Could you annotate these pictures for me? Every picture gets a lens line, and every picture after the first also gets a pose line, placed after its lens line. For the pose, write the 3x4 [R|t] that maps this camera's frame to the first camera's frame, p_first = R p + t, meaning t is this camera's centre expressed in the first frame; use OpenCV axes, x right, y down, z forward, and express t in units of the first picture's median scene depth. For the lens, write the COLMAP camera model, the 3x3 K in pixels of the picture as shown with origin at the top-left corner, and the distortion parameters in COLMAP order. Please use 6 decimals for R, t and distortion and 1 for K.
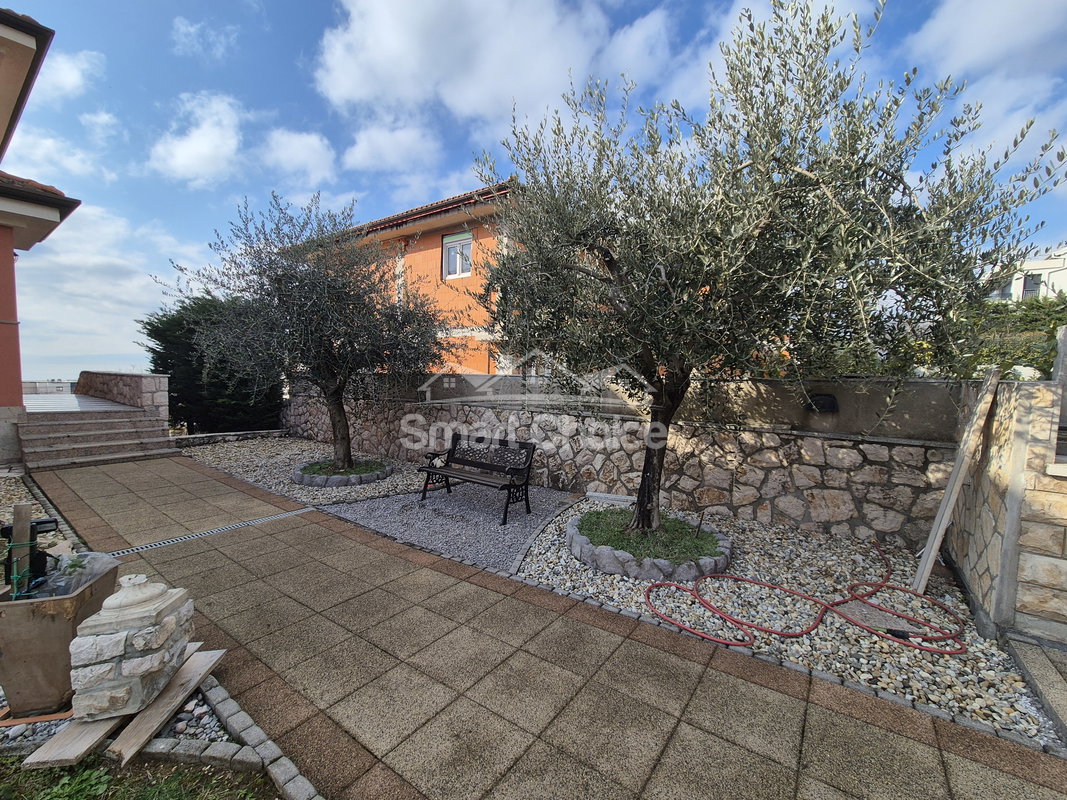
lens RADIAL K [[436.5, 0, 533.5], [0, 436.5, 400.0], [0, 0, 1]] dist [0.000871, 0.000163]
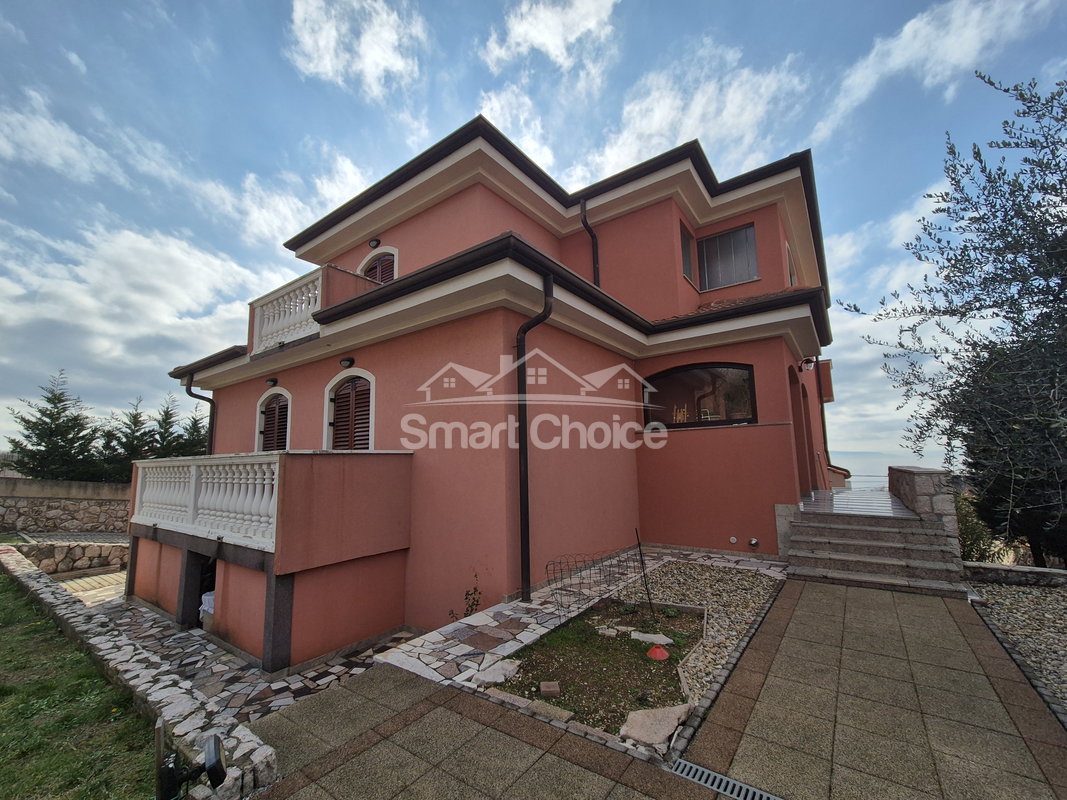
lens RADIAL K [[436.5, 0, 533.5], [0, 436.5, 400.0], [0, 0, 1]] dist [0.000871, 0.000163]
pose [[-0.005117, -0.170719, -0.985306, -0.128932], [-0.042168, 0.984480, -0.170357, -0.023406], [0.999097, 0.040677, -0.012237, 0.369655]]
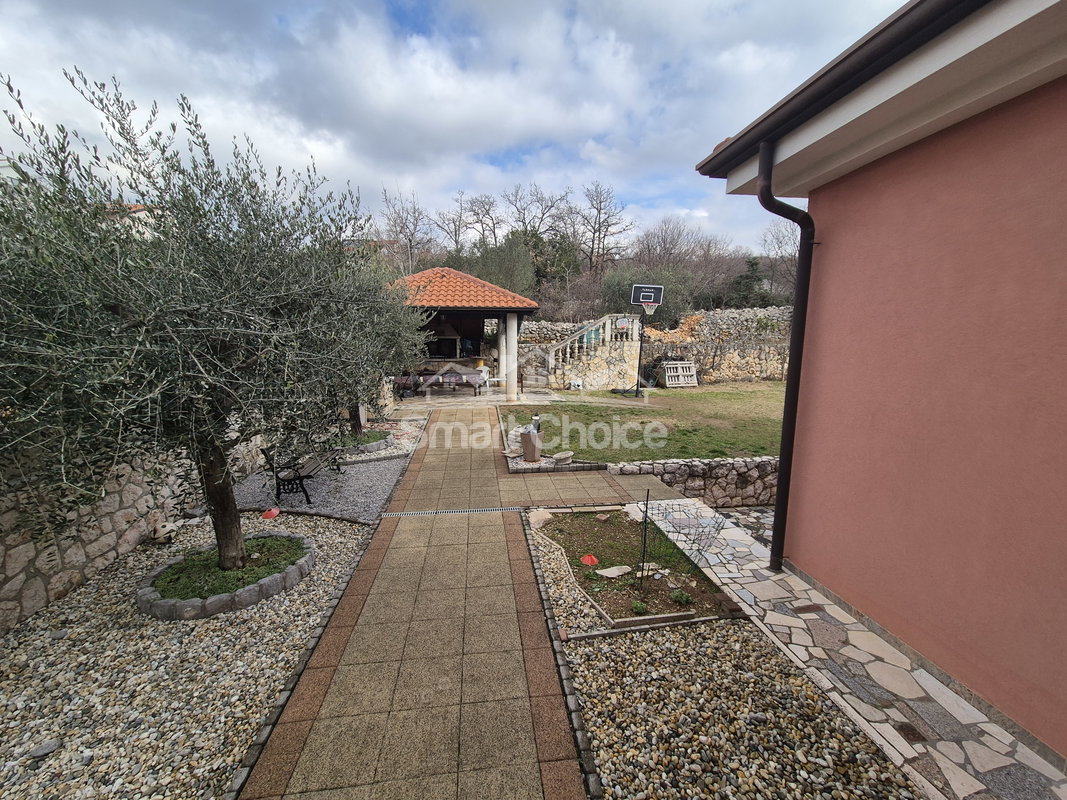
lens RADIAL K [[436.5, 0, 533.5], [0, 436.5, 400.0], [0, 0, 1]] dist [0.000871, 0.000163]
pose [[-0.688501, -0.135453, 0.712474, -1.003719], [0.023616, 0.977695, 0.208697, -0.174121], [-0.724851, 0.160514, -0.669945, 0.936149]]
